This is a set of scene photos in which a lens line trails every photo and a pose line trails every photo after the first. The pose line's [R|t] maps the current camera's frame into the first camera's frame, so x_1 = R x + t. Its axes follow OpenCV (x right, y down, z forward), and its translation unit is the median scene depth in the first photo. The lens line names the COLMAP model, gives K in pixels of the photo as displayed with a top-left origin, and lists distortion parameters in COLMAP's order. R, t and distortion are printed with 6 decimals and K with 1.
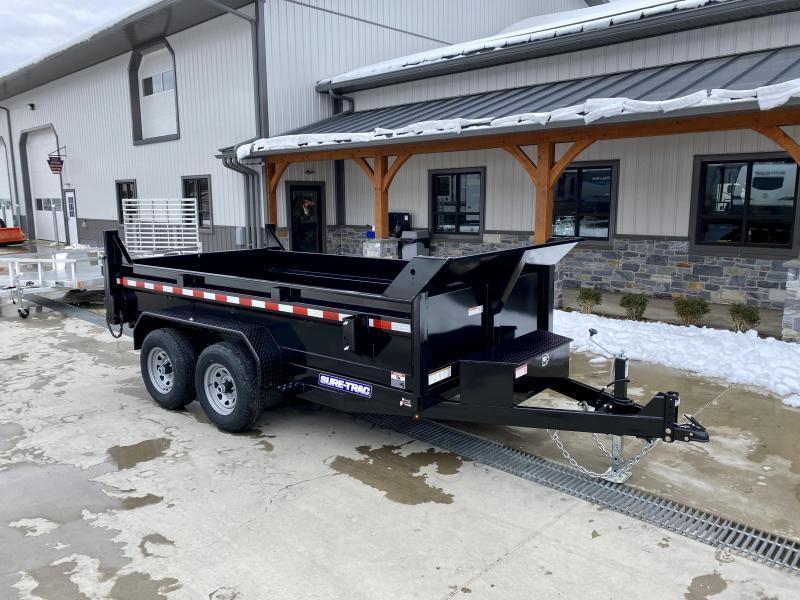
lens RADIAL K [[611.8, 0, 391.5], [0, 611.8, 301.3], [0, 0, 1]] dist [0.013658, -0.004946]
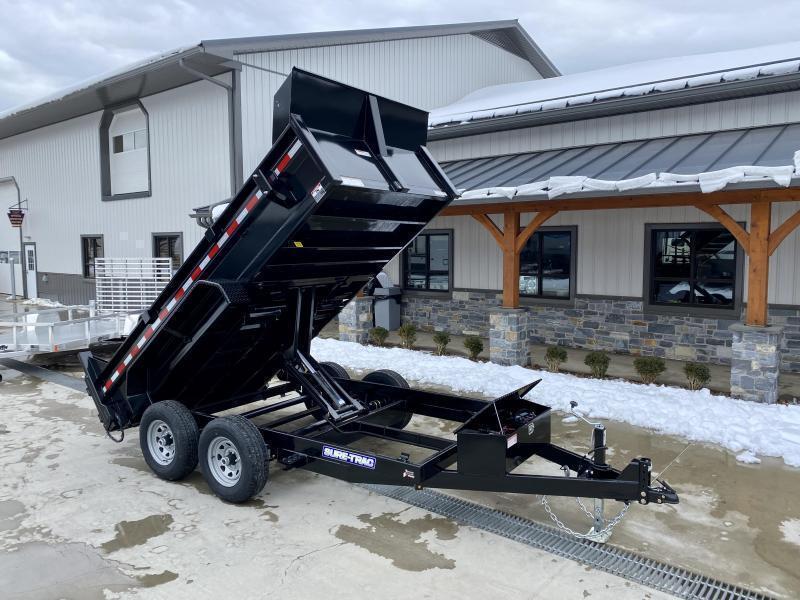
lens RADIAL K [[611.0, 0, 400.0], [0, 611.0, 300.0], [0, 0, 1]] dist [0.012372, -0.001925]
pose [[0.996713, -0.003973, 0.080915, -0.057360], [0.010108, 0.997091, -0.075552, -0.043687], [-0.080379, 0.076121, 0.993853, -0.073530]]
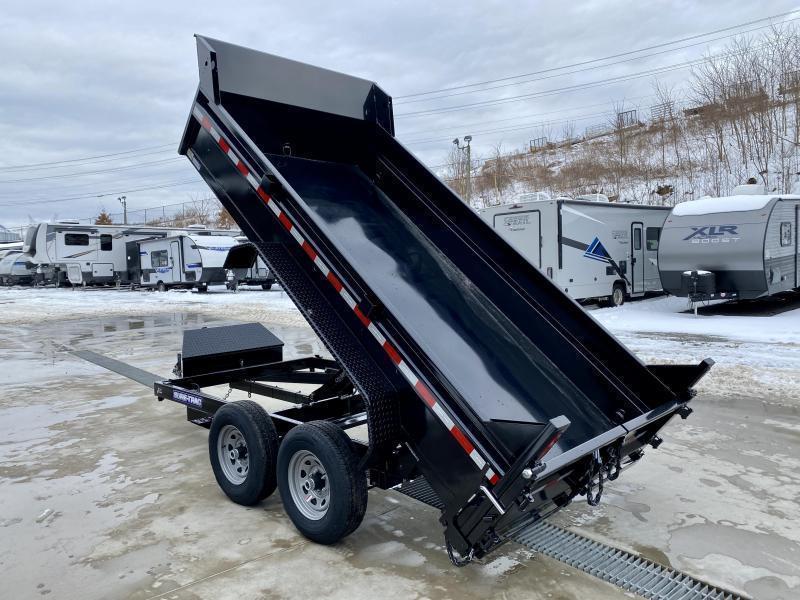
lens RADIAL K [[616.8, 0, 396.2], [0, 616.8, 295.7], [0, 0, 1]] dist [0.016732, -0.005771]
pose [[-0.995598, 0.021890, 0.091134, -0.265734], [0.042350, 0.972487, 0.229075, -0.302673], [-0.083612, 0.231926, -0.969133, 1.913862]]
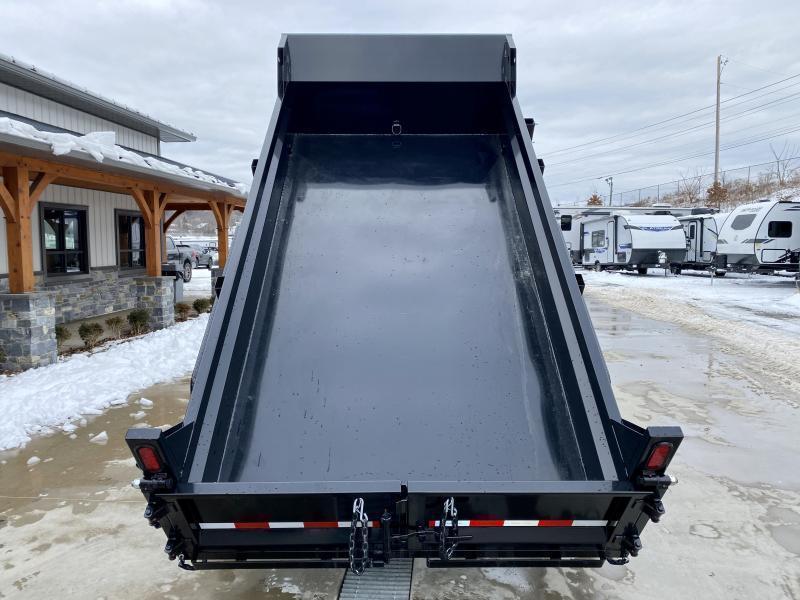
lens RADIAL K [[616.8, 0, 396.2], [0, 616.8, 295.7], [0, 0, 1]] dist [0.016732, -0.005771]
pose [[-0.634044, -0.058540, 0.771078, -0.782386], [0.136160, 0.973100, 0.185839, -0.232557], [-0.761215, 0.222820, -0.609018, 1.549825]]
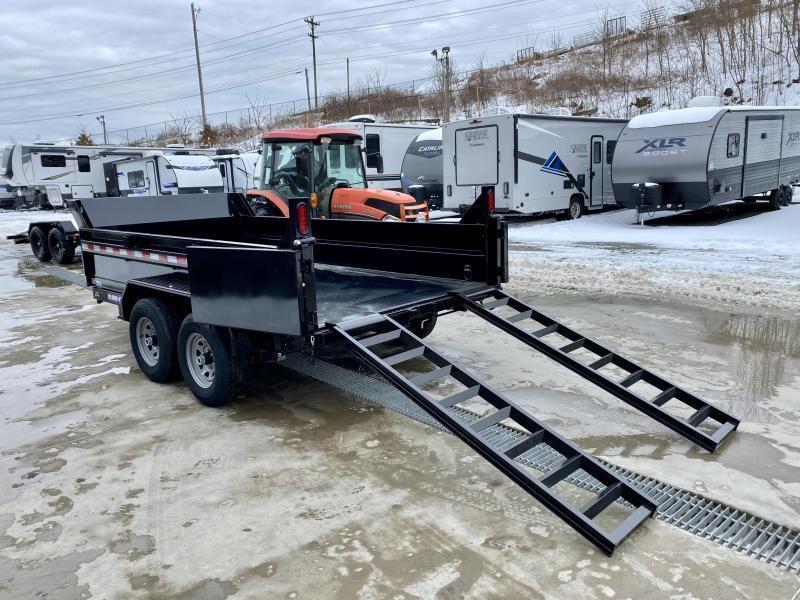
lens RADIAL K [[616.7, 0, 400.0], [0, 616.7, 300.0], [0, 0, 1]] dist [0.011316, -0.004206]
pose [[-0.996217, 0.025344, 0.083122, -0.441591], [0.053728, 0.931431, 0.359930, -0.307434], [-0.068301, 0.363034, -0.929269, 2.032307]]
